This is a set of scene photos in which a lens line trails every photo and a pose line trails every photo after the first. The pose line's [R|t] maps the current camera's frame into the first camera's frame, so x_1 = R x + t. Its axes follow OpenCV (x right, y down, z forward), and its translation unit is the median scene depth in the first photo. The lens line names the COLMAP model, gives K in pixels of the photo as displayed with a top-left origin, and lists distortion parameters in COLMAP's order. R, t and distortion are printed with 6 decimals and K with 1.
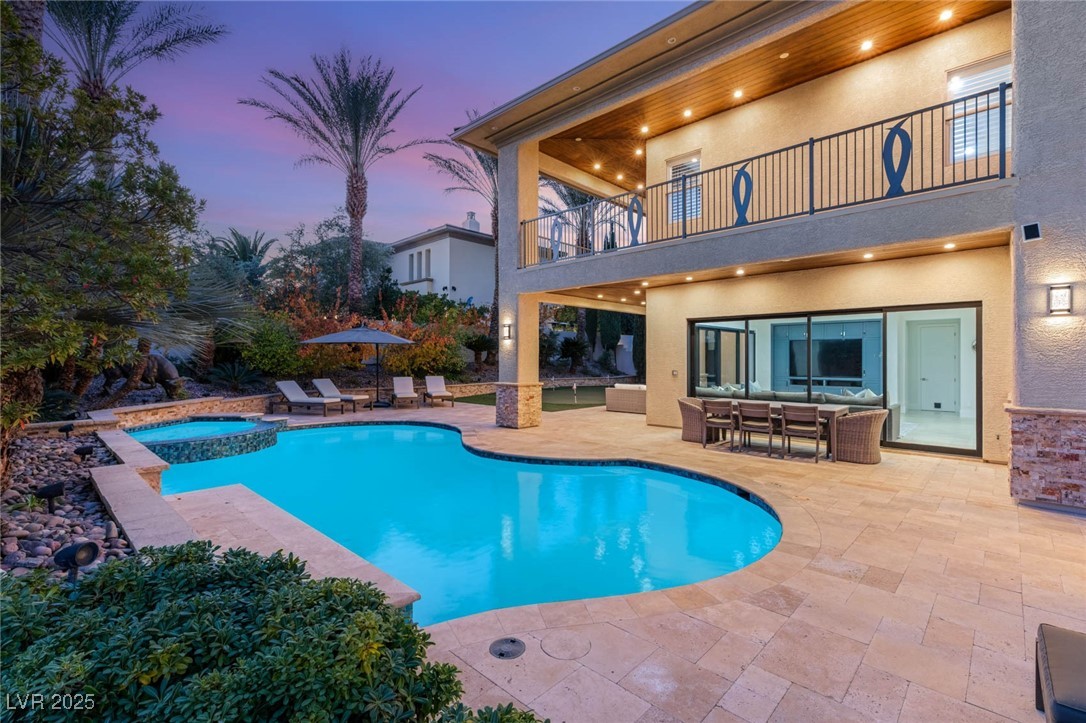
lens RADIAL K [[480.5, 0, 543.0], [0, 480.5, 361.5], [0, 0, 1]] dist [0.005665, -0.000054]
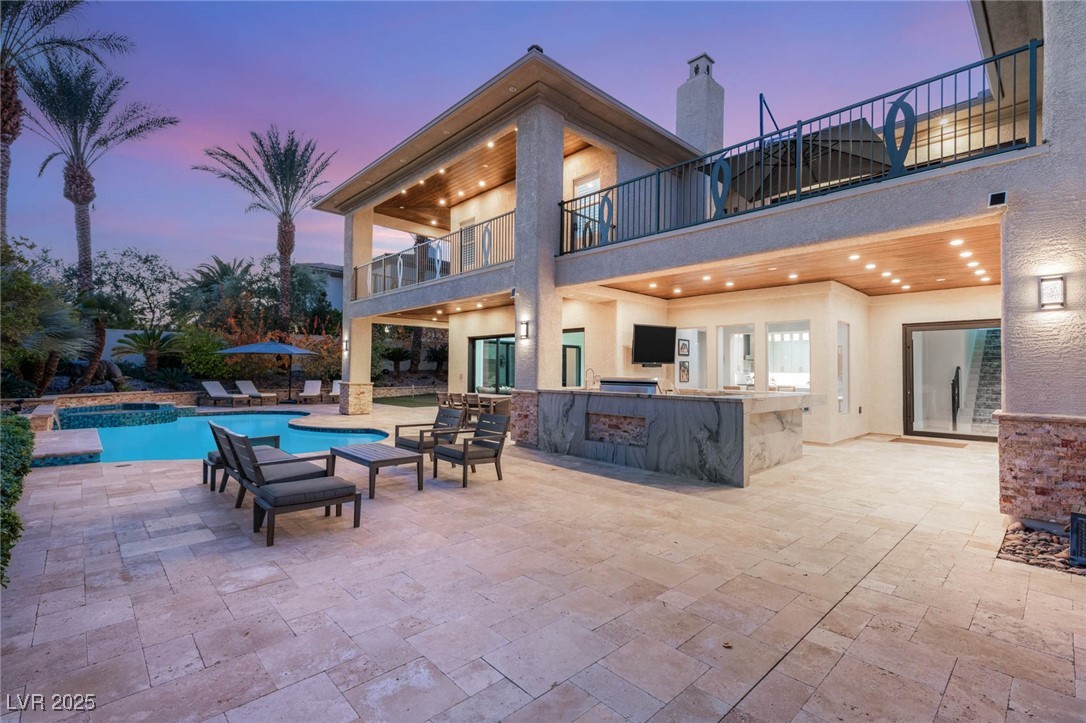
lens RADIAL K [[488.3, 0, 543.0], [0, 488.3, 361.5], [0, 0, 1]] dist [0.009048, 0.000545]
pose [[0.998537, 0.007945, -0.053486, 0.489431], [-0.009439, 0.999570, -0.027747, 0.015605], [0.053242, 0.028211, 0.998183, -0.327558]]
